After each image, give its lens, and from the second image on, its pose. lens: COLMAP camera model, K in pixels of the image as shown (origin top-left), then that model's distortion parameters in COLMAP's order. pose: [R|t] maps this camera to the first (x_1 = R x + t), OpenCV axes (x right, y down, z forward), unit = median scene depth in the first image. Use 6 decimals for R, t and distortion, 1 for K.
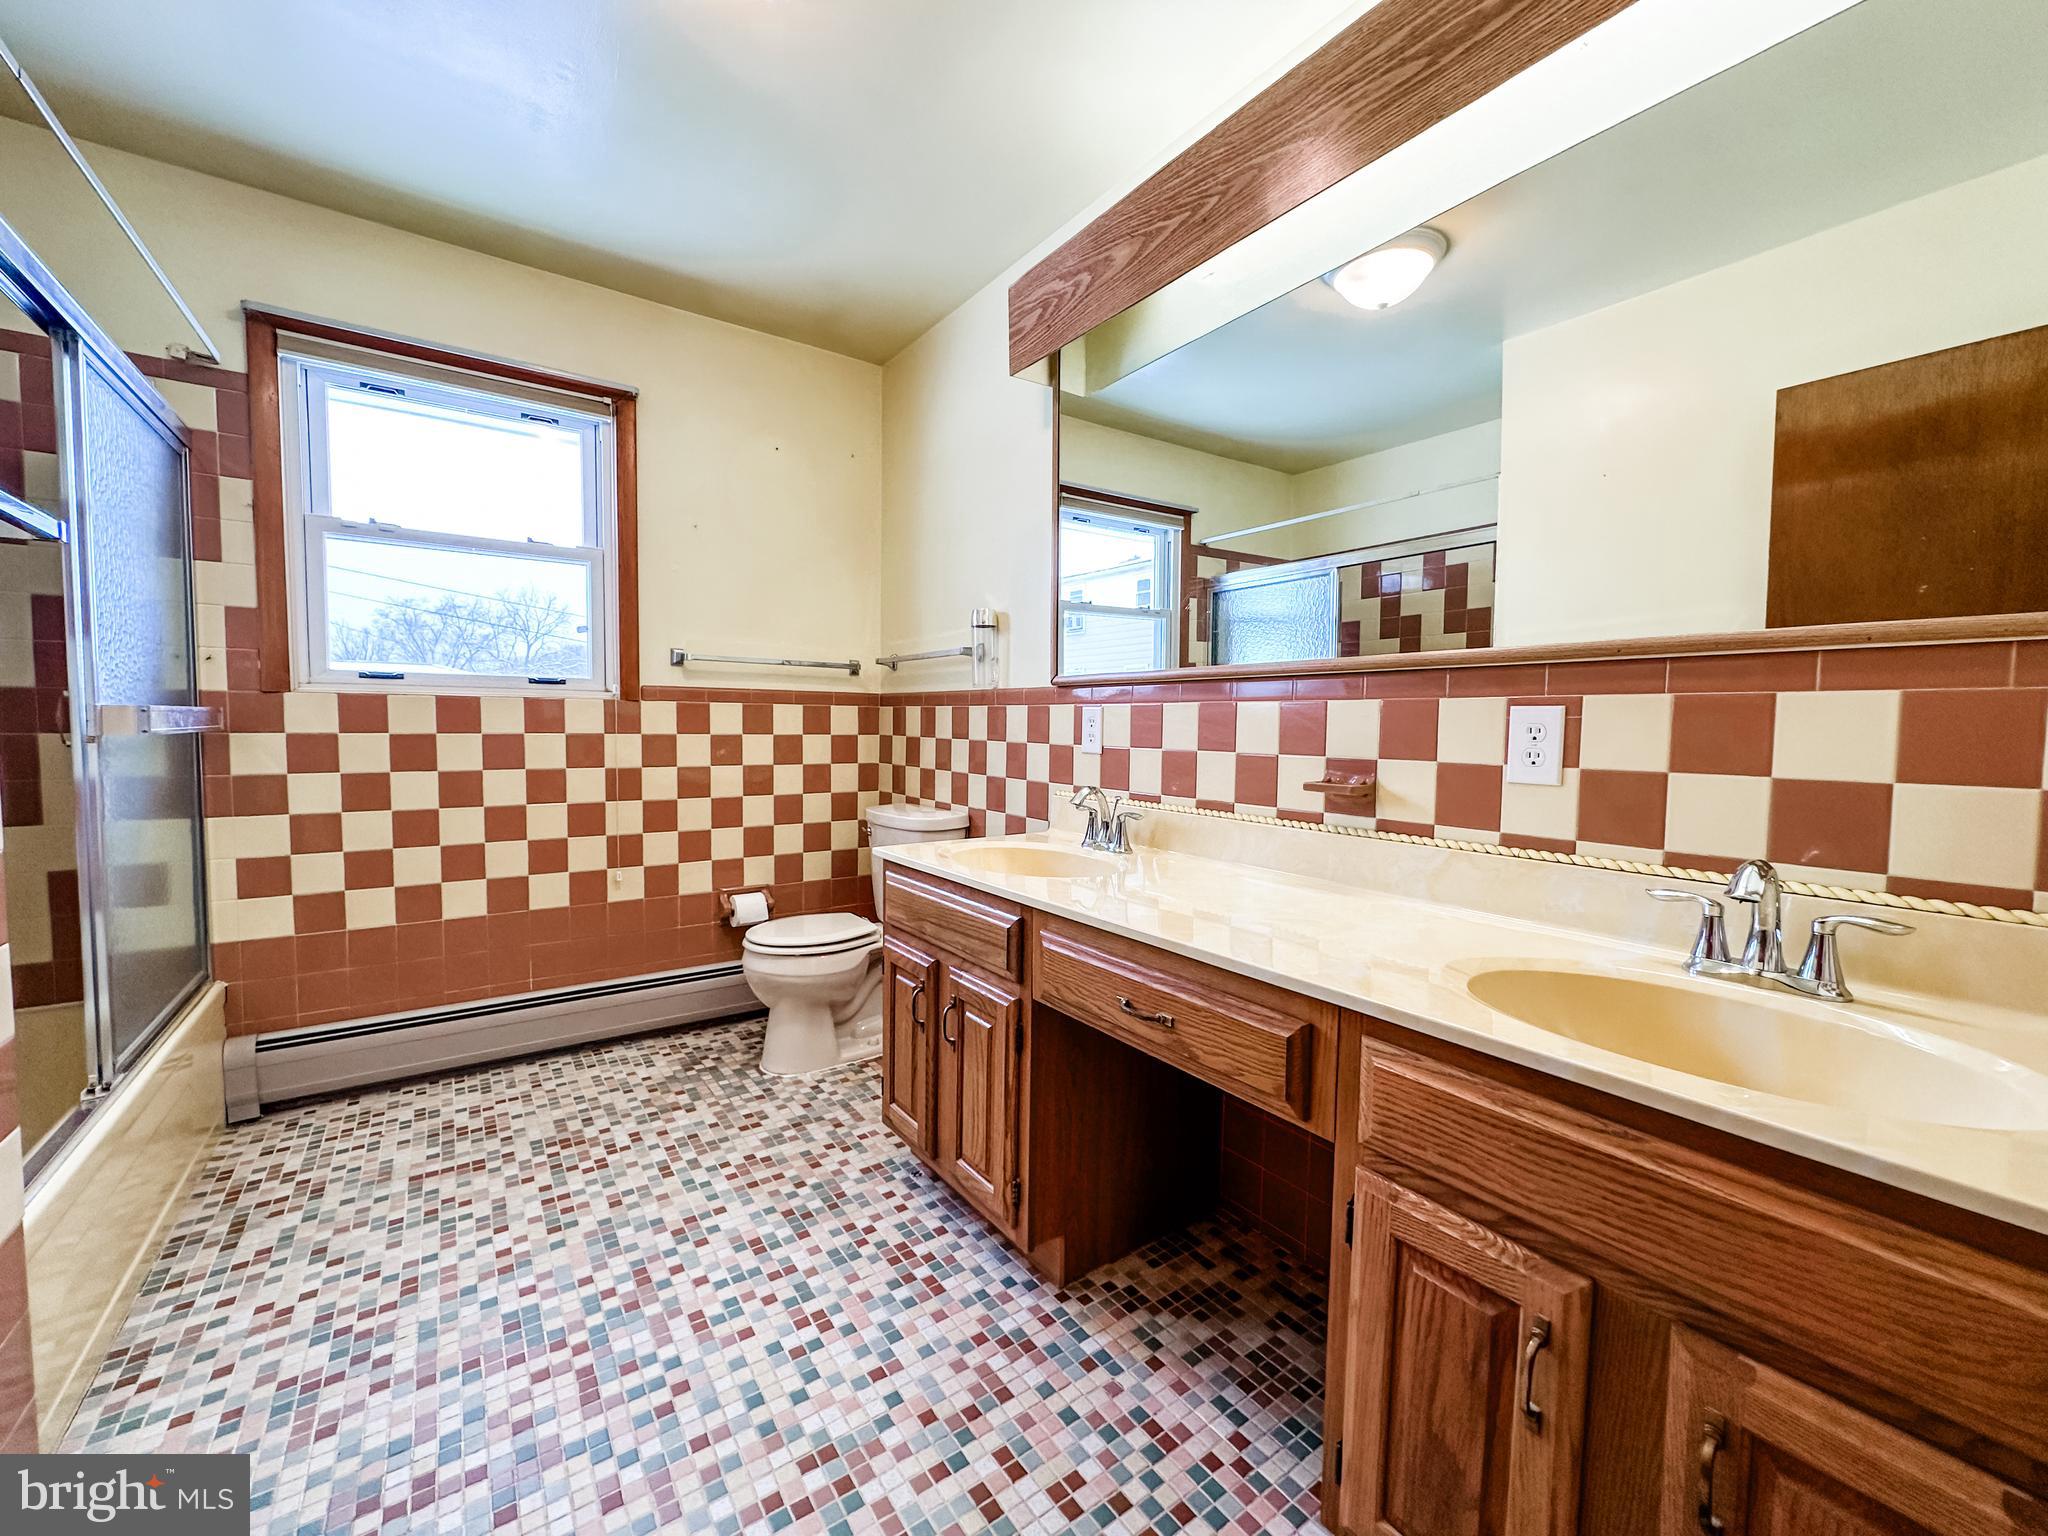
lens RADIAL K [[816.9, 0, 1020.5], [0, 816.9, 767.9], [0, 0, 1]] dist [-0.003391, 0.000586]
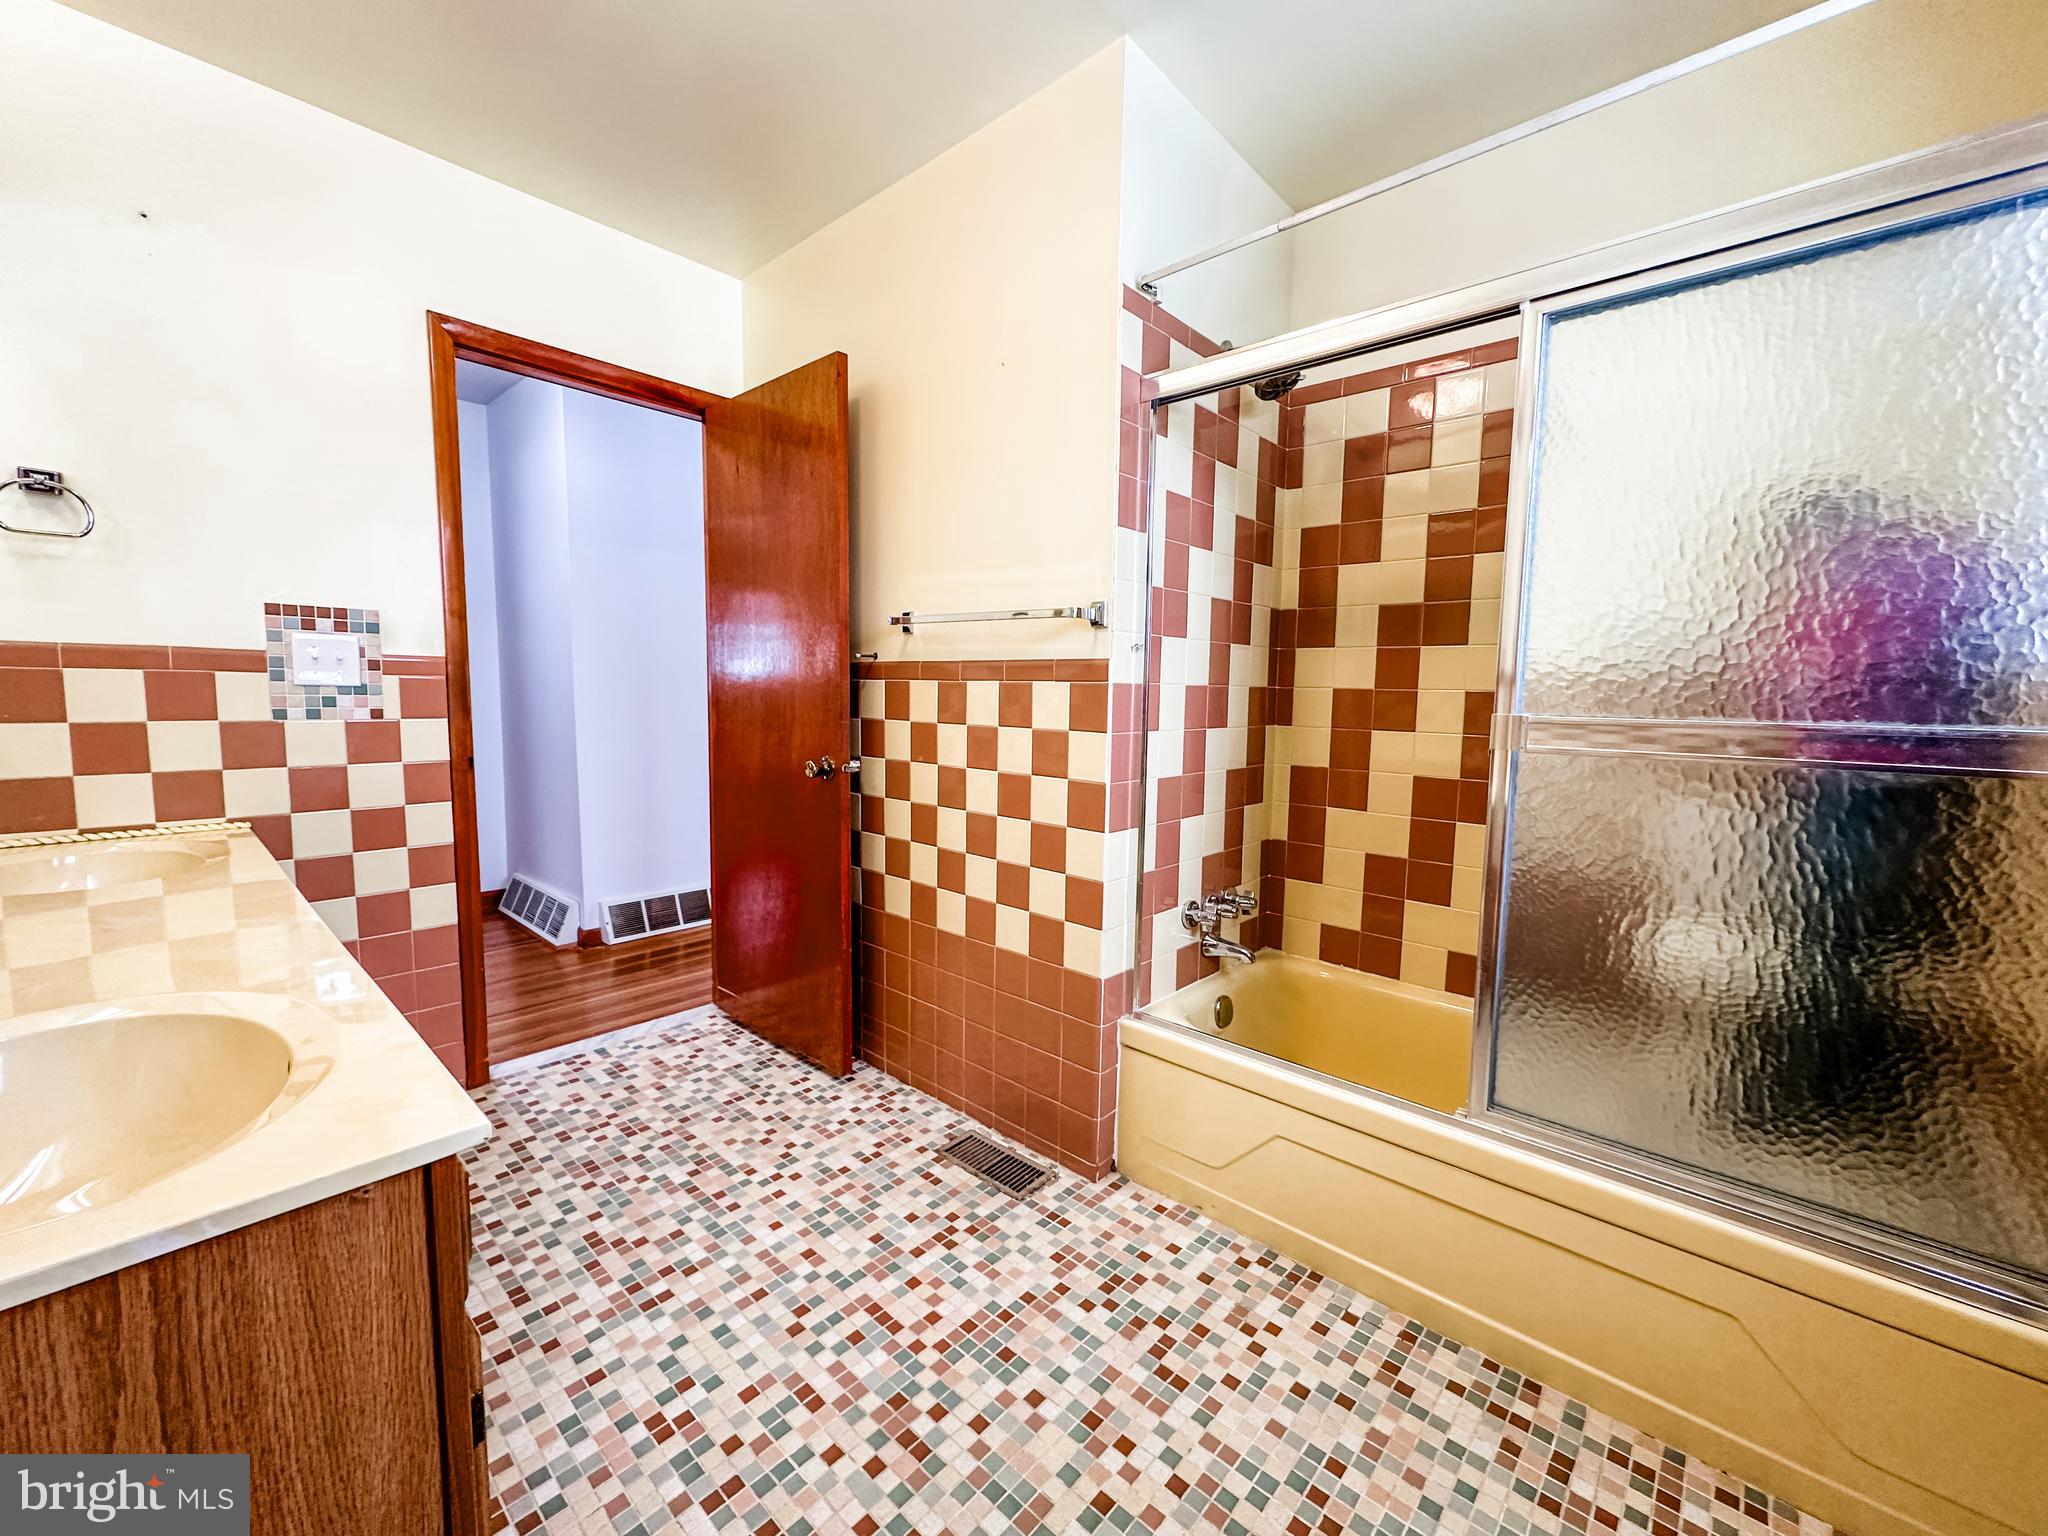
lens RADIAL K [[816.9, 0, 1025.8], [0, 816.9, 766.8], [0, 0, 1]] dist [-0.003391, 0.000586]
pose [[-0.975817, -0.007881, -0.218446, -0.427346], [-0.040589, 0.988503, 0.145650, -0.135194], [0.214787, 0.150994, -0.964918, 1.807714]]
